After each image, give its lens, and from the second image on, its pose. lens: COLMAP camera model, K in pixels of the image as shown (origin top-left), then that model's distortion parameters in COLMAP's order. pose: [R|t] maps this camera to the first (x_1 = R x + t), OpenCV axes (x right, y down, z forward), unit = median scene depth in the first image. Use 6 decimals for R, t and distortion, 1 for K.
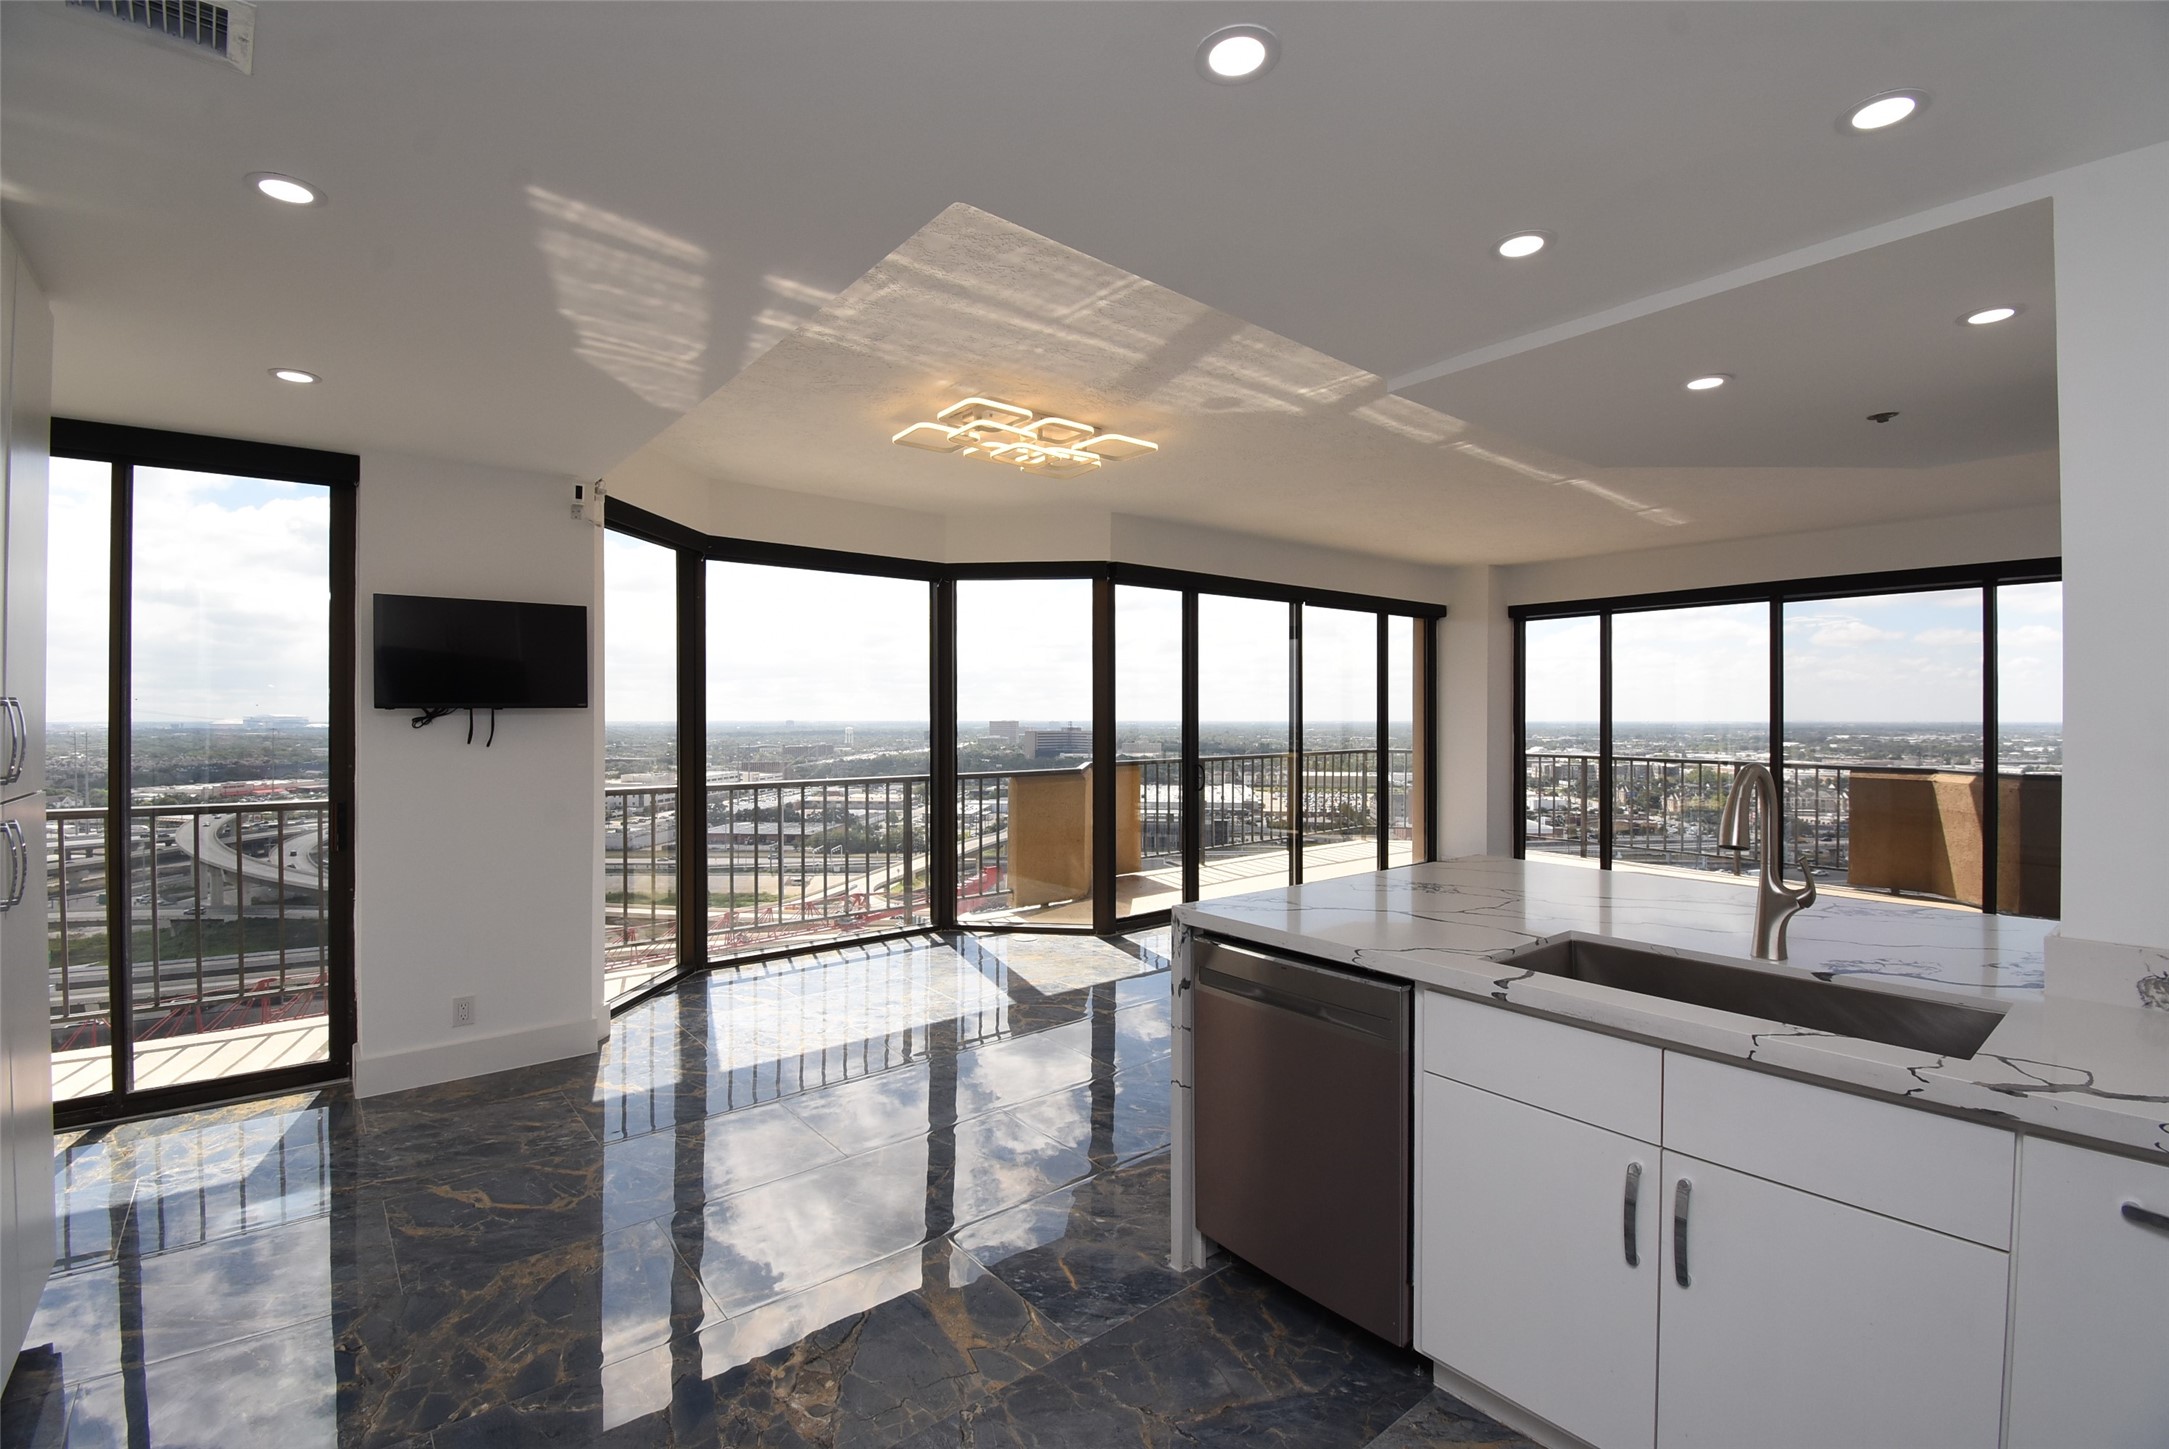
lens RADIAL K [[965.3, 0, 1074.3], [0, 965.3, 715.0], [0, 0, 1]] dist [-0.010917, -0.007084]
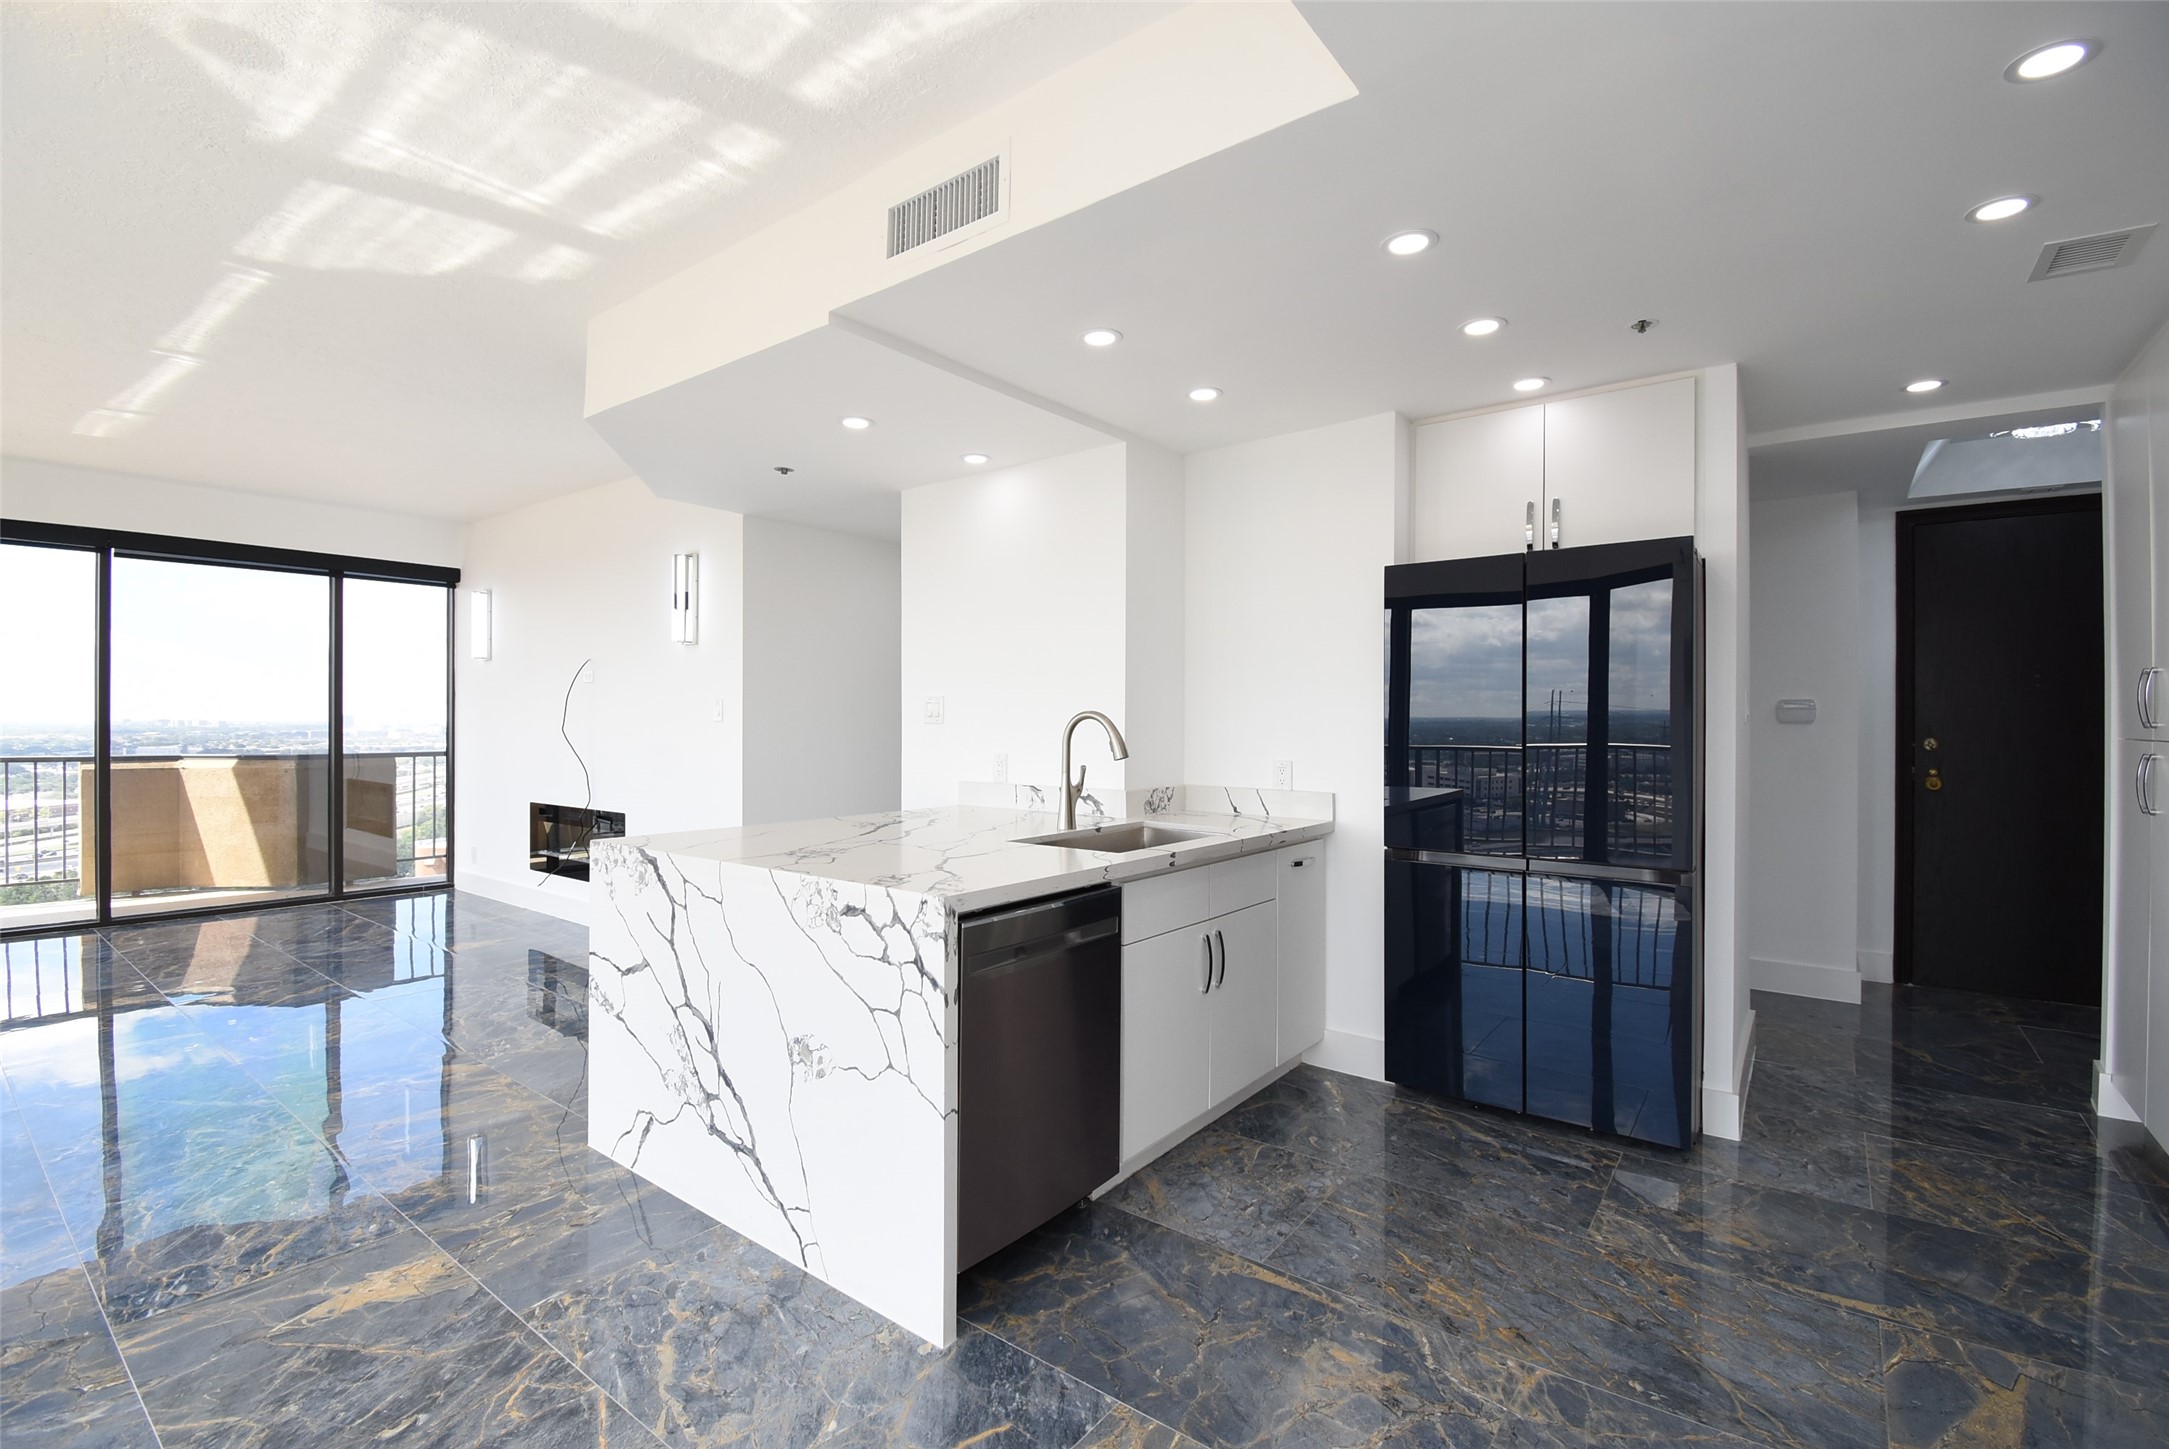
lens RADIAL K [[965.3, 0, 1084.6], [0, 965.3, 720.1], [0, 0, 1]] dist [-0.010917, -0.007084]
pose [[-0.240719, 0.000553, 0.970595, -0.277620], [-0.007136, 0.999972, -0.002339, 0.021170], [-0.970569, -0.007490, -0.240708, 0.428733]]
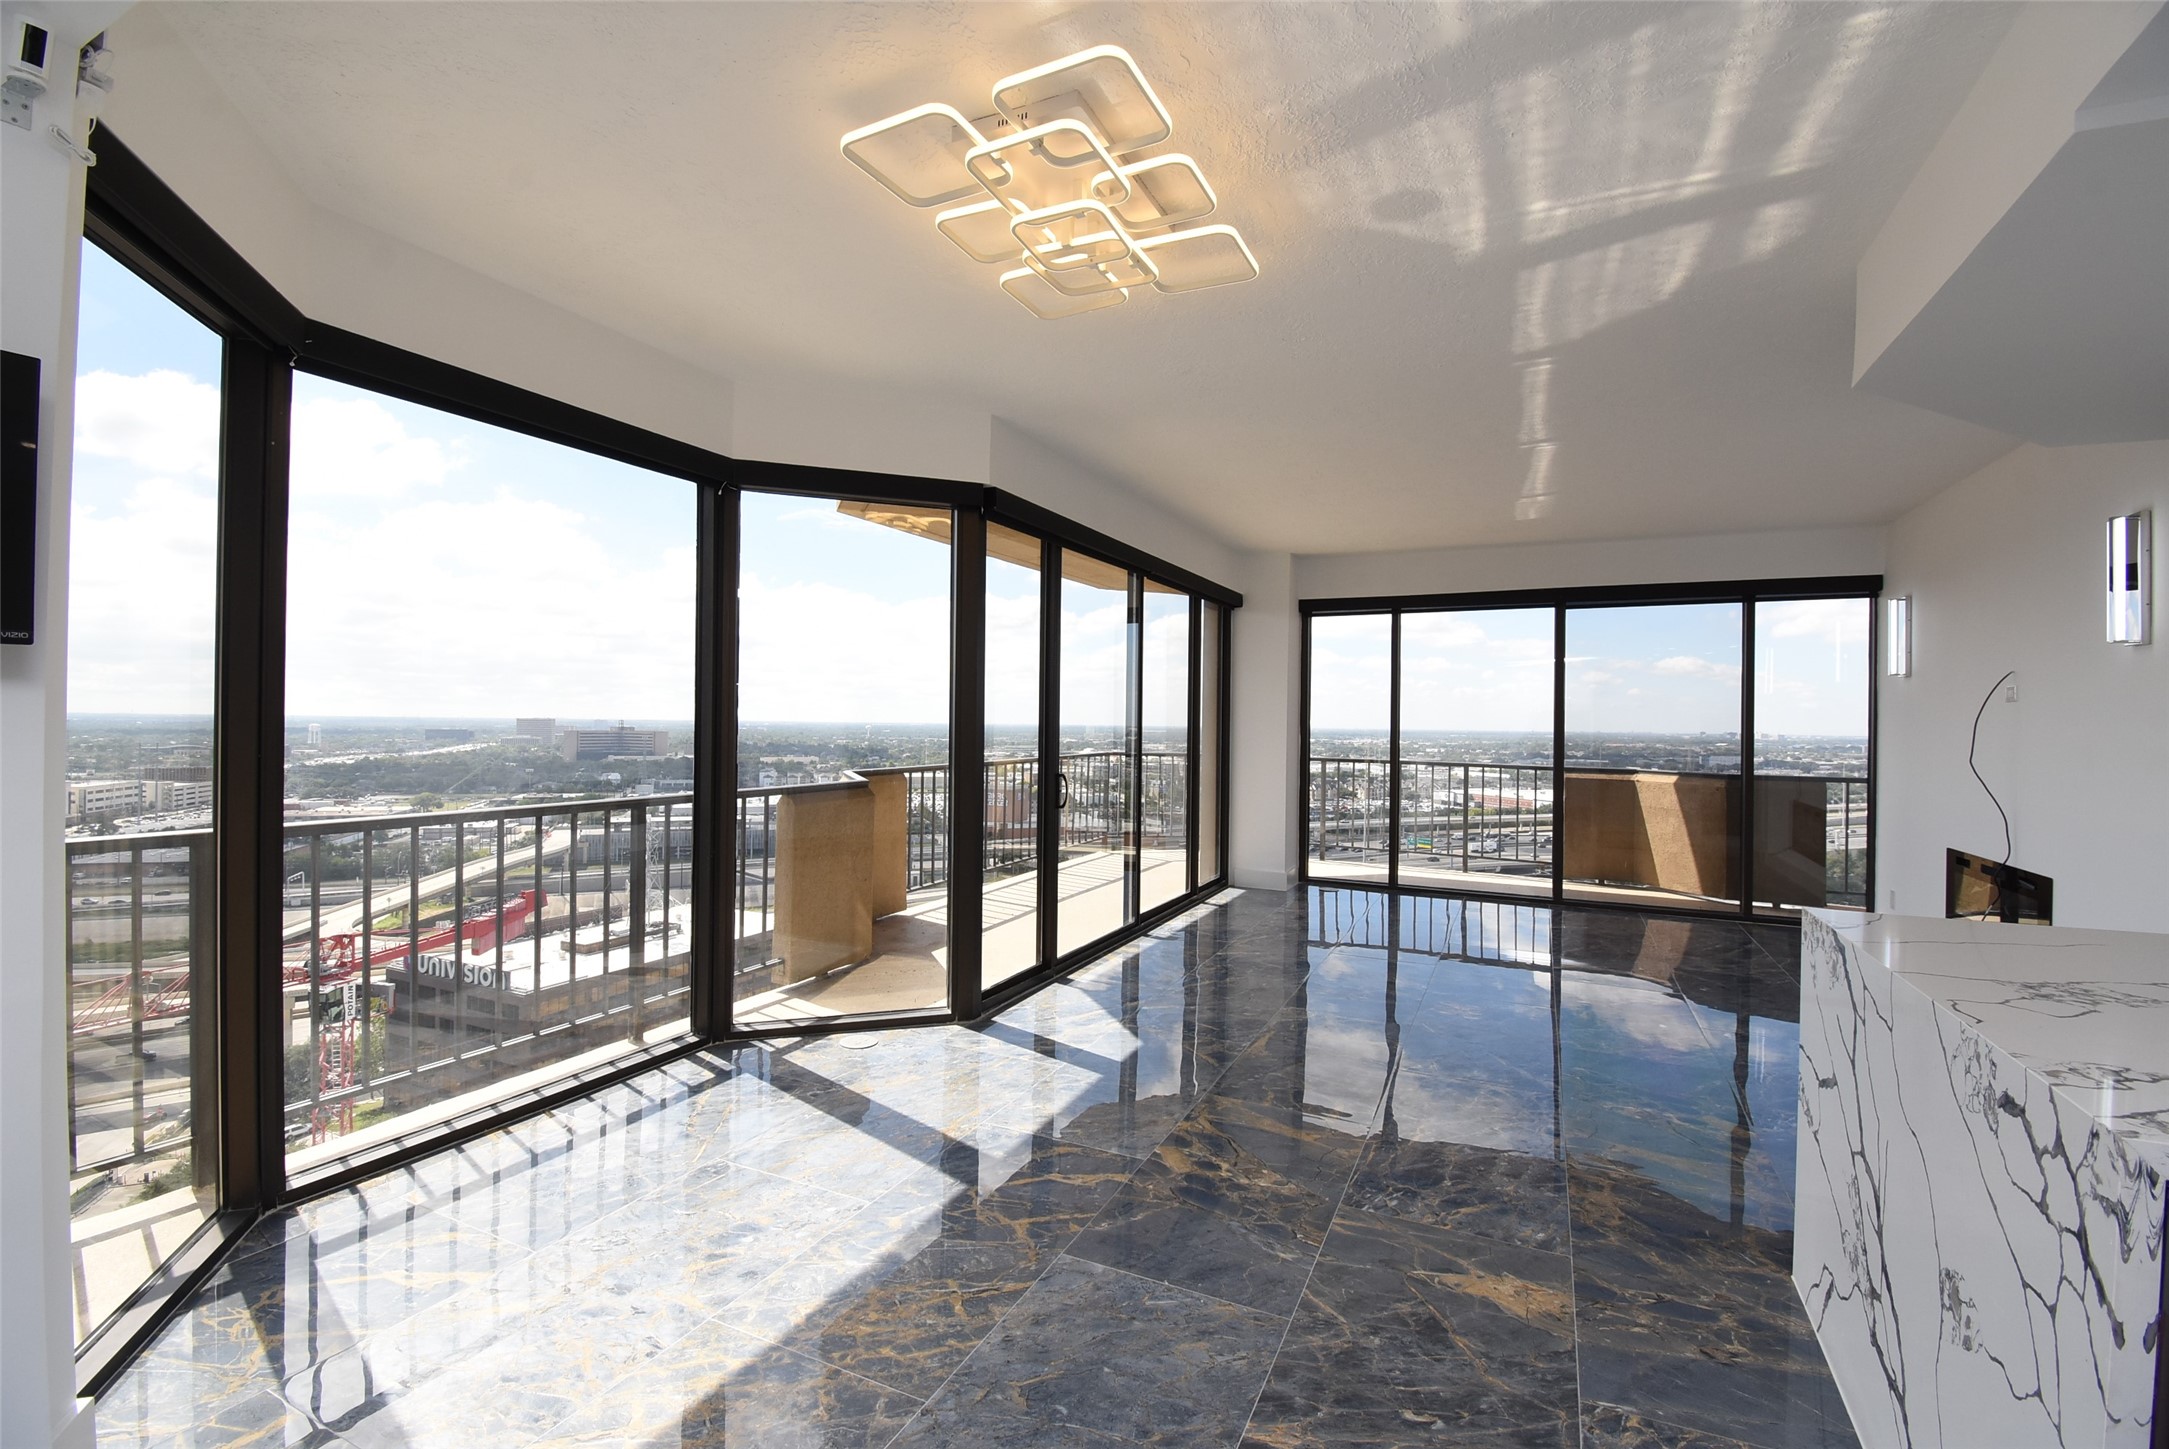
lens RADIAL K [[965.3, 0, 1080.6], [0, 965.3, 719.2], [0, 0, 1]] dist [-0.010917, -0.007084]
pose [[0.901619, 0.013157, 0.432331, -0.192734], [-0.014360, 0.999897, -0.000482, 0.009562], [-0.432293, -0.005774, 0.901715, 0.331335]]
